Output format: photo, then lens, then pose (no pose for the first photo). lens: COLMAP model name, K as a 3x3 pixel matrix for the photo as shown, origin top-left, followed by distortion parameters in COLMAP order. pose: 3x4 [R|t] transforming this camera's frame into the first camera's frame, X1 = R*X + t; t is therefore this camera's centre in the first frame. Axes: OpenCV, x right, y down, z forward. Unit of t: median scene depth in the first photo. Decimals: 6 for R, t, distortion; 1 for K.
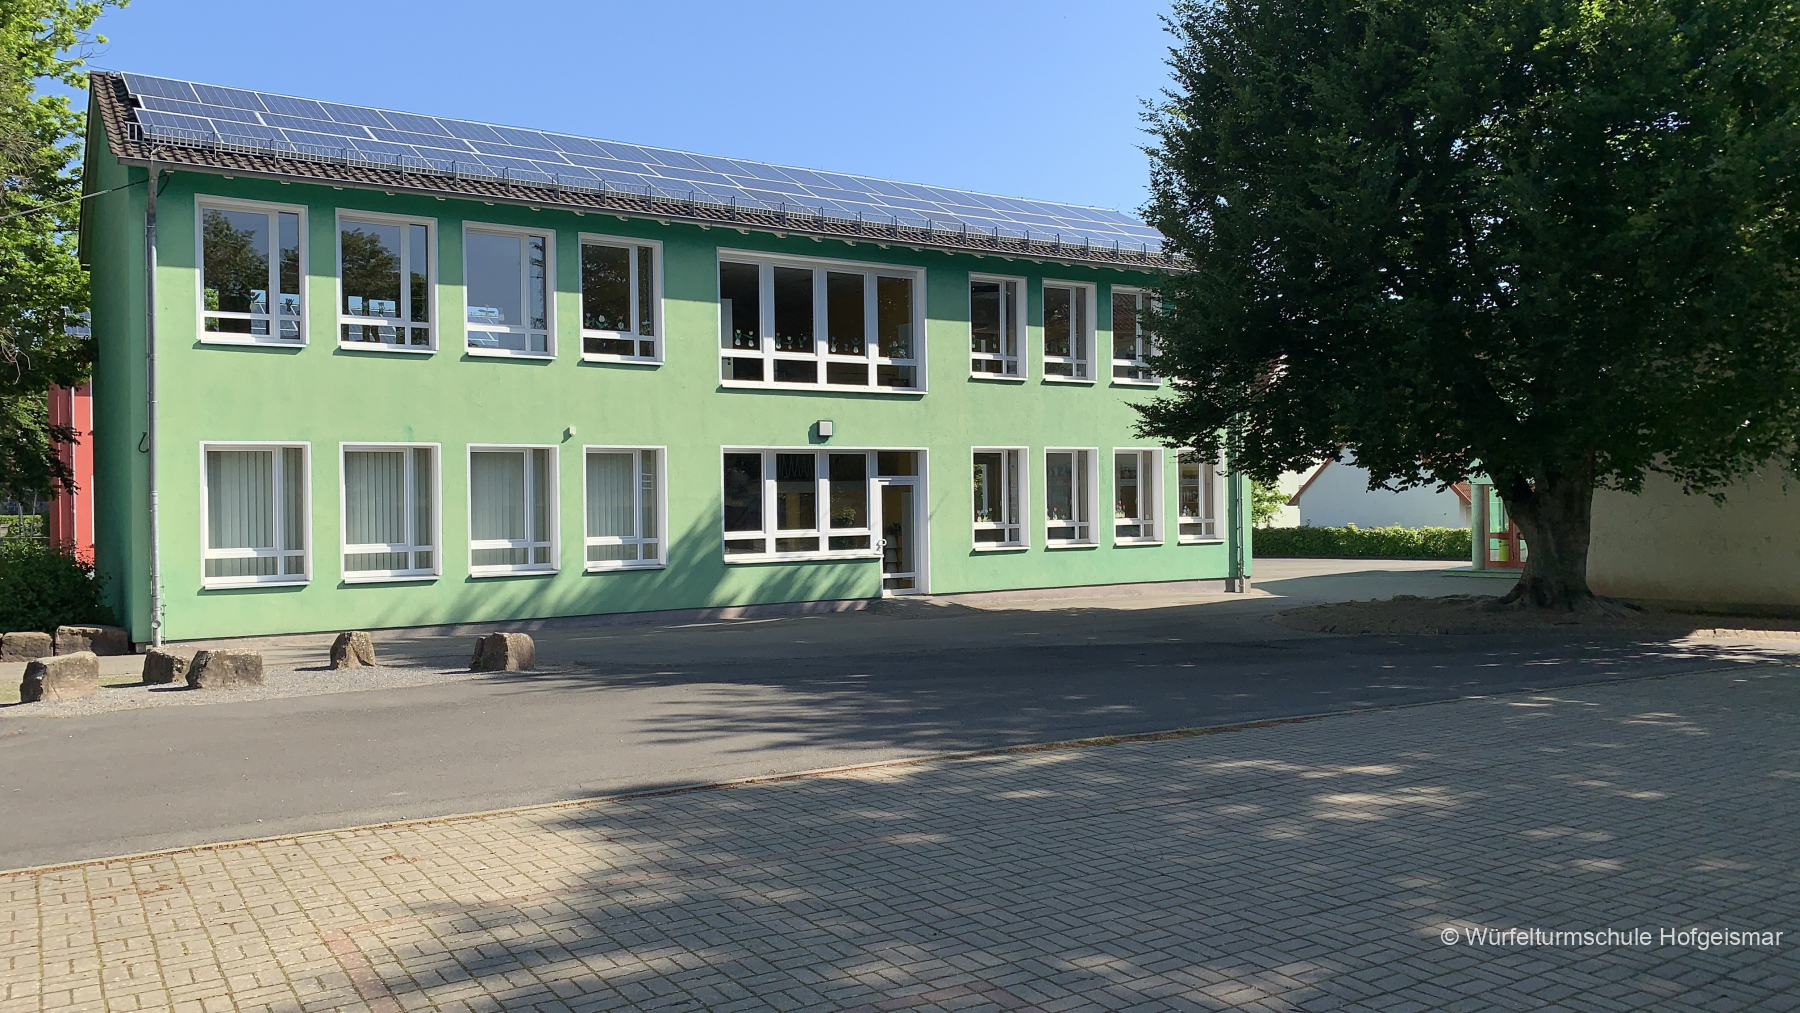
lens RADIAL K [[1387.7, 0, 900.0], [0, 1387.7, 506.5], [0, 0, 1]] dist [0.000224, -0.001477]
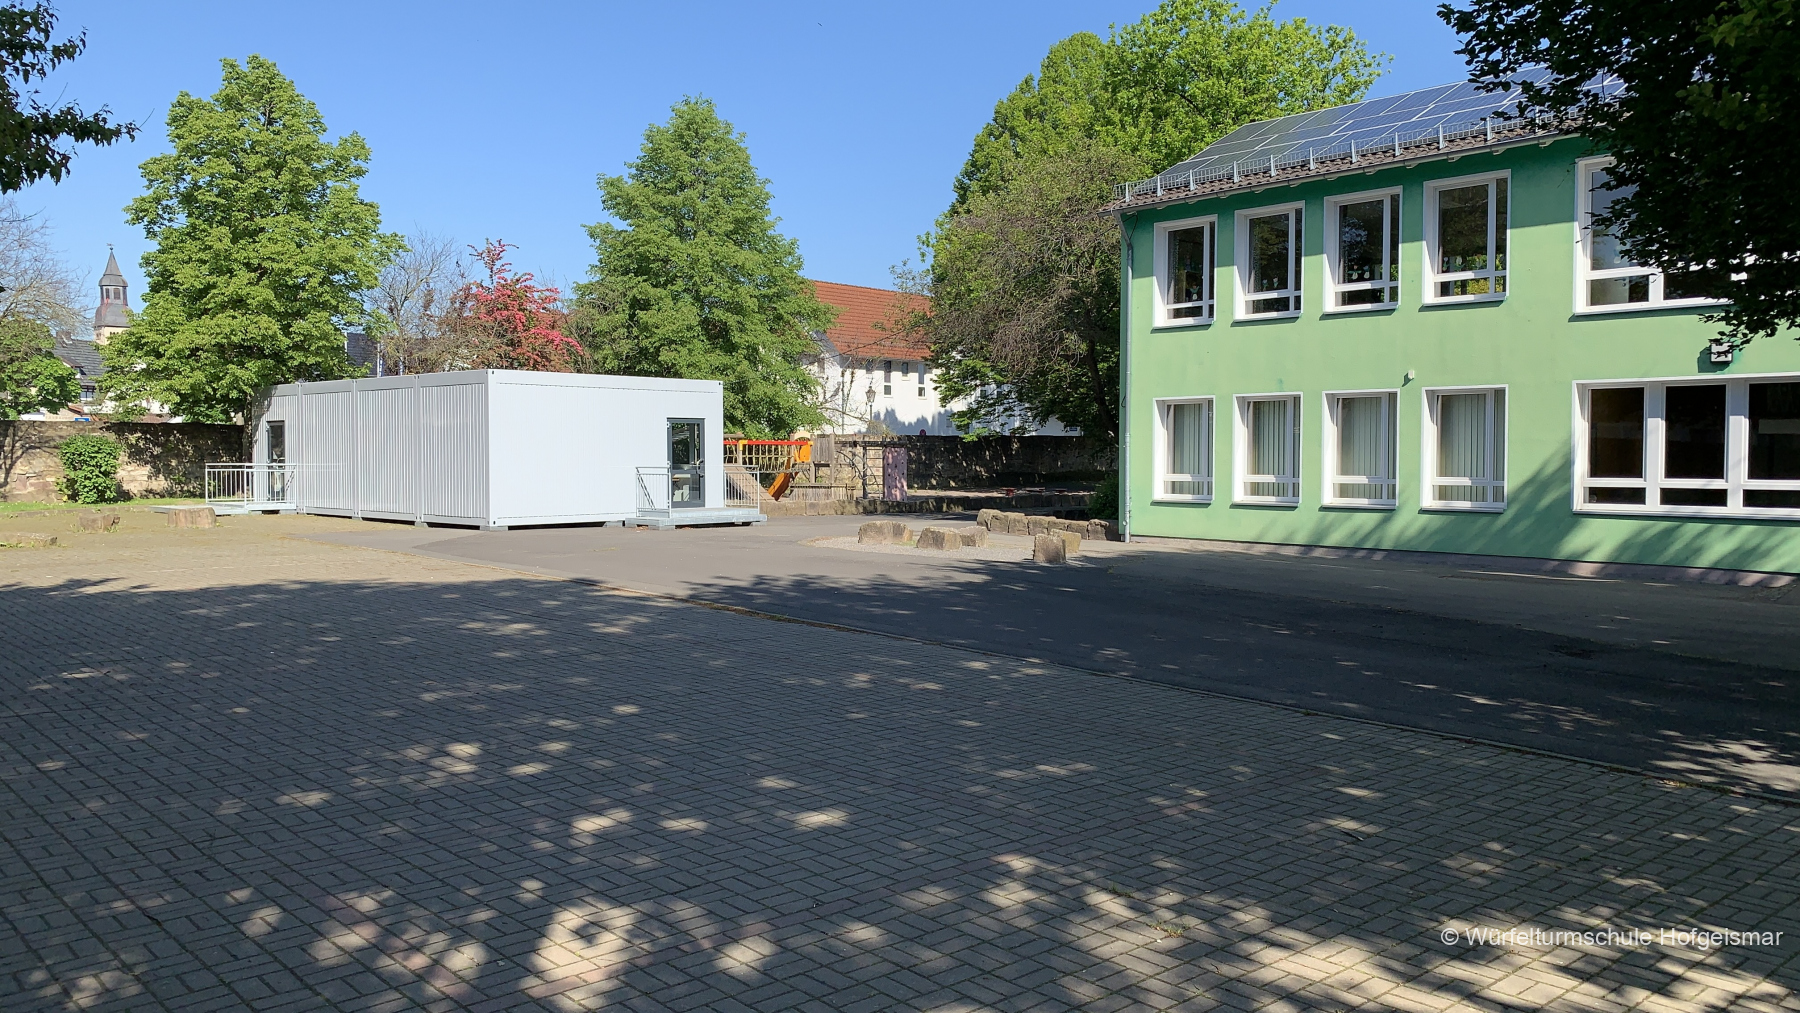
lens RADIAL K [[1387.7, 0, 900.0], [0, 1387.7, 506.5], [0, 0, 1]] dist [0.000224, -0.001477]
pose [[0.130240, 0.055897, -0.989906, 0.727516], [-0.005224, 0.998434, 0.055691, -0.010961], [0.991469, -0.002082, 0.130328, 0.458778]]
